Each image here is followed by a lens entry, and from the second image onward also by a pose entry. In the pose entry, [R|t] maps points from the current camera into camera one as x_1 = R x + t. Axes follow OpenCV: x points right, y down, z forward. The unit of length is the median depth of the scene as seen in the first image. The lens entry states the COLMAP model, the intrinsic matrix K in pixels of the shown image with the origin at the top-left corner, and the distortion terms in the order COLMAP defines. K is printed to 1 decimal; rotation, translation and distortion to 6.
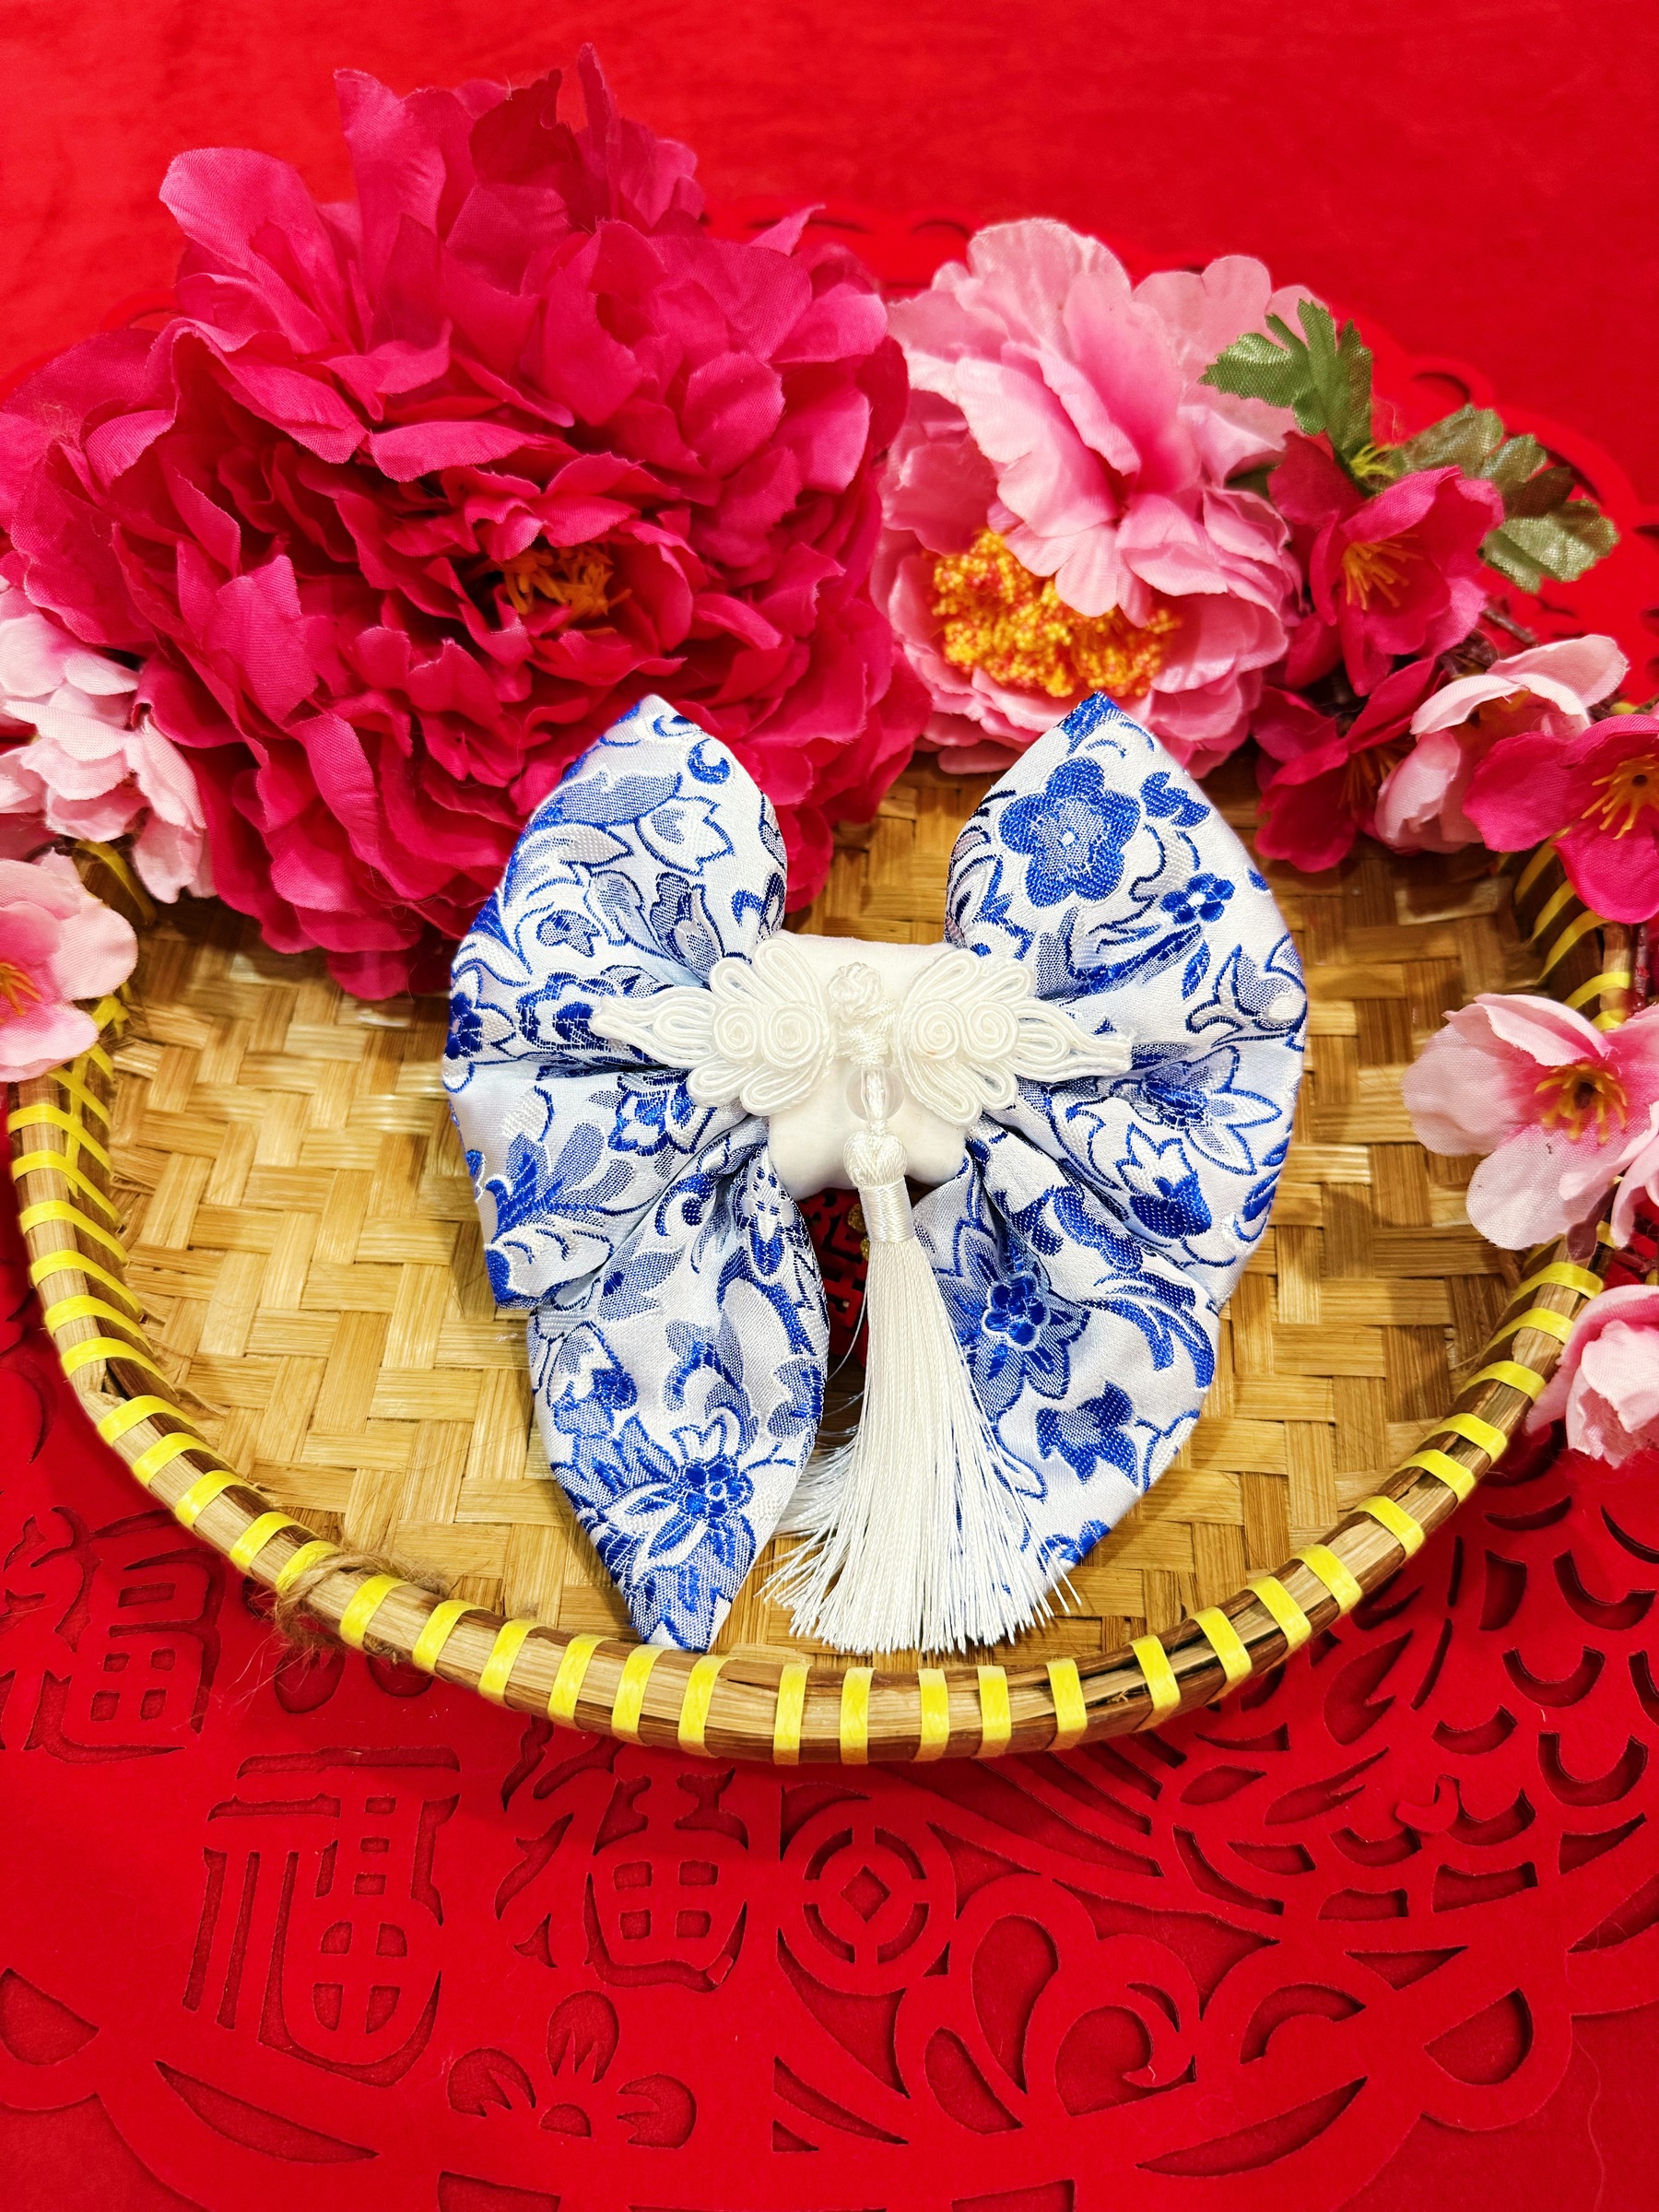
lens RADIAL K [[1632.9, 0, 826.8], [0, 1632.9, 1114.8], [0, 0, 1]] dist [-0.000678, -0.008666]
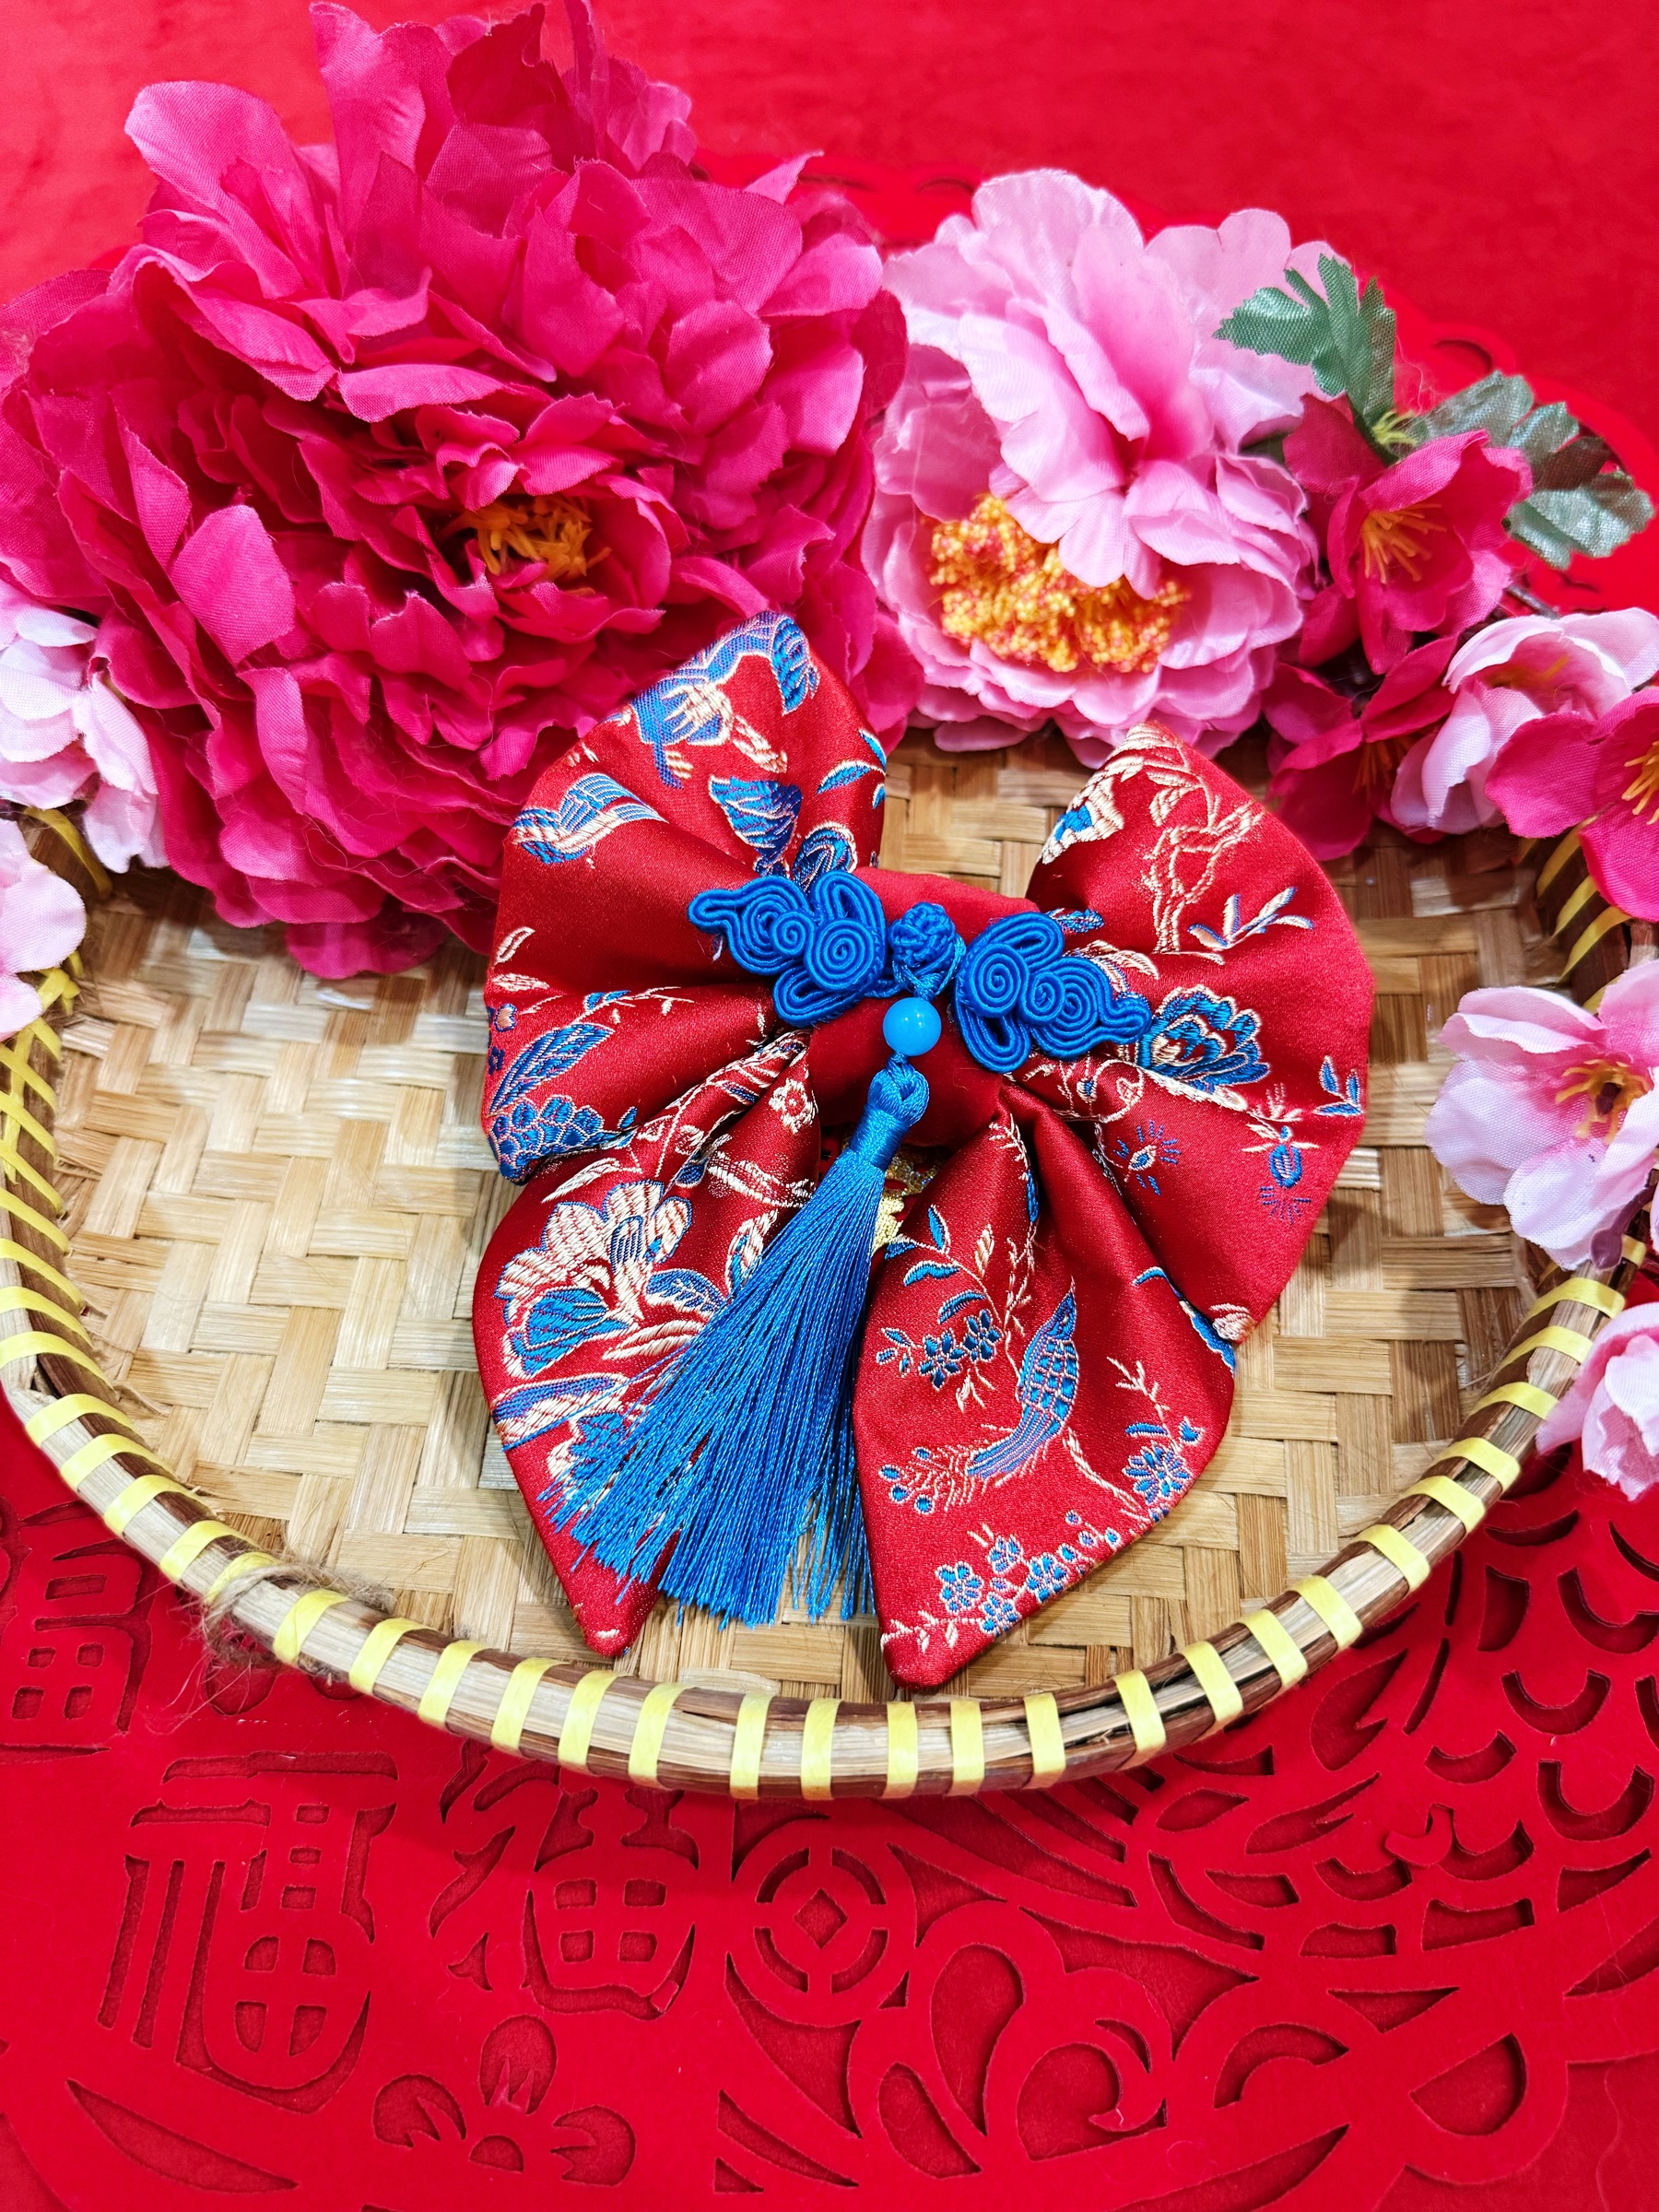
lens RADIAL K [[1632.9, 0, 829.5], [0, 1632.9, 1106.0], [0, 0, 1]] dist [-0.012887, 0.000331]
pose [[0.999855, 0.015817, -0.006331, 0.019794], [-0.015787, 0.999864, 0.004672, -0.005733], [0.006404, -0.004571, 0.999969, 0.054600]]
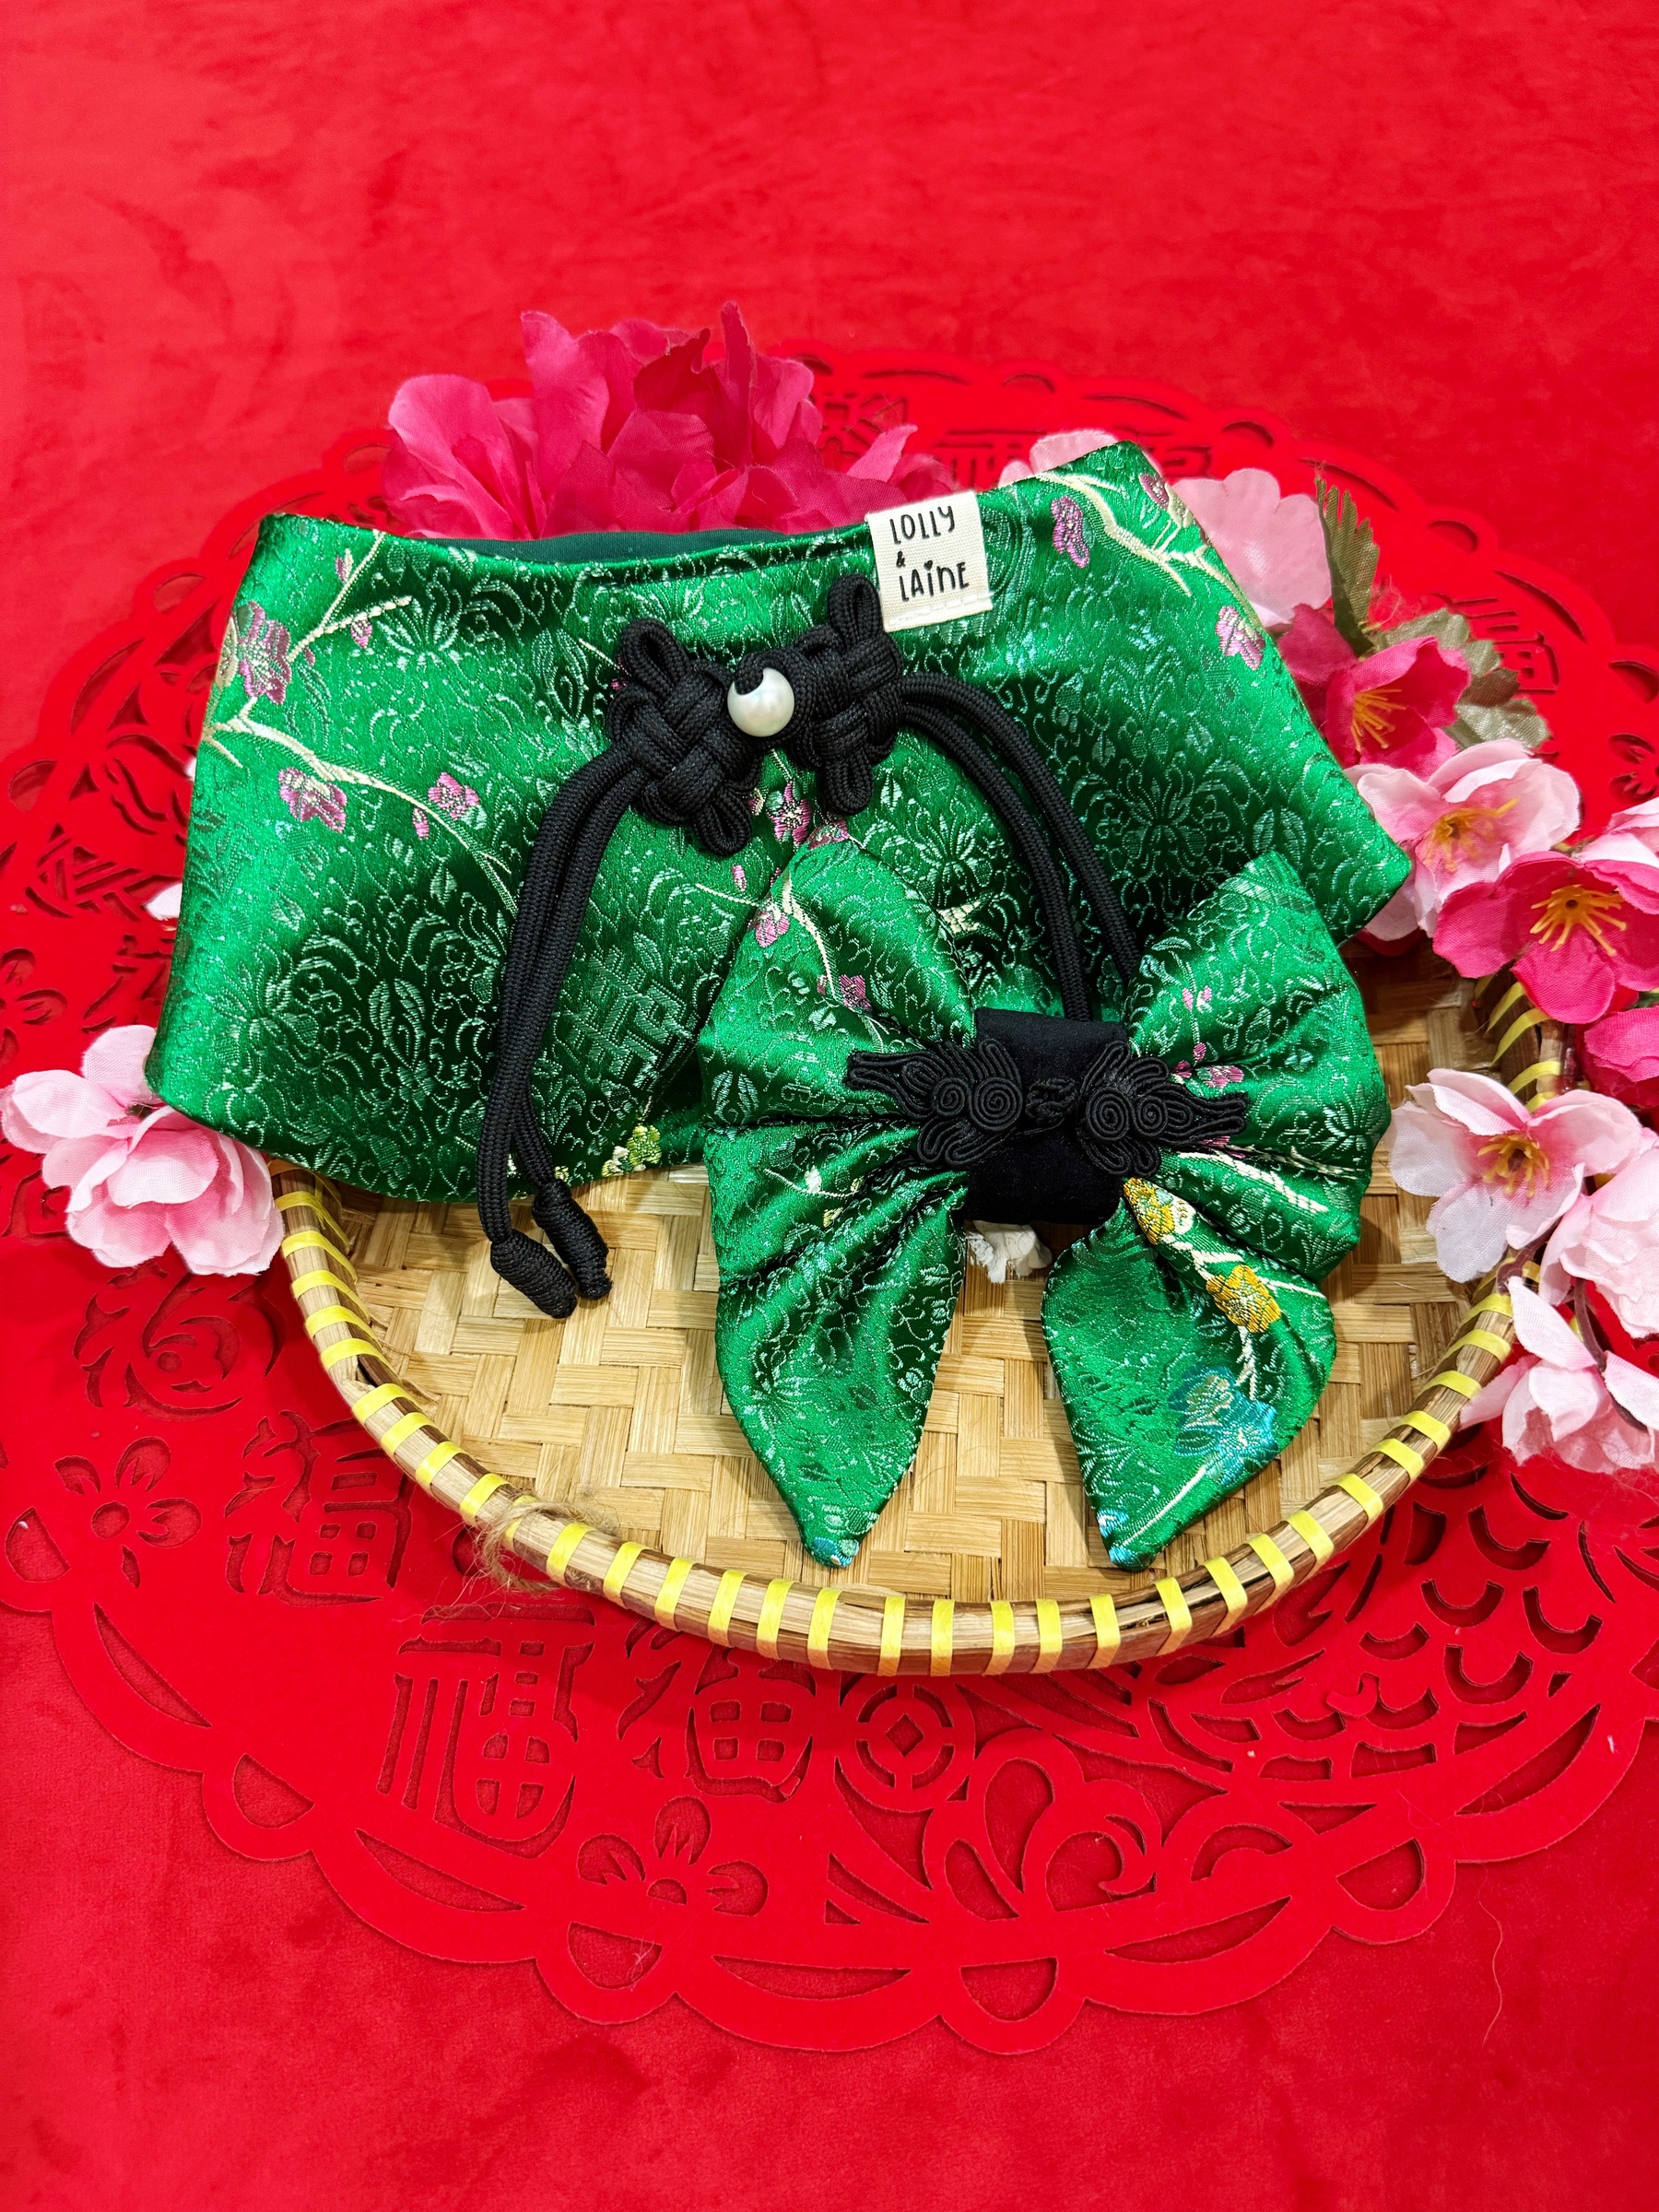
lens RADIAL K [[1643.4, 0, 835.6], [0, 1643.4, 1110.1], [0, 0, 1]] dist [0.130477, -0.212605]
pose [[0.999894, 0.010749, -0.009865, -0.049357], [-0.010870, 0.999865, -0.012330, -0.028255], [0.009731, 0.012436, 0.999875, -0.280896]]
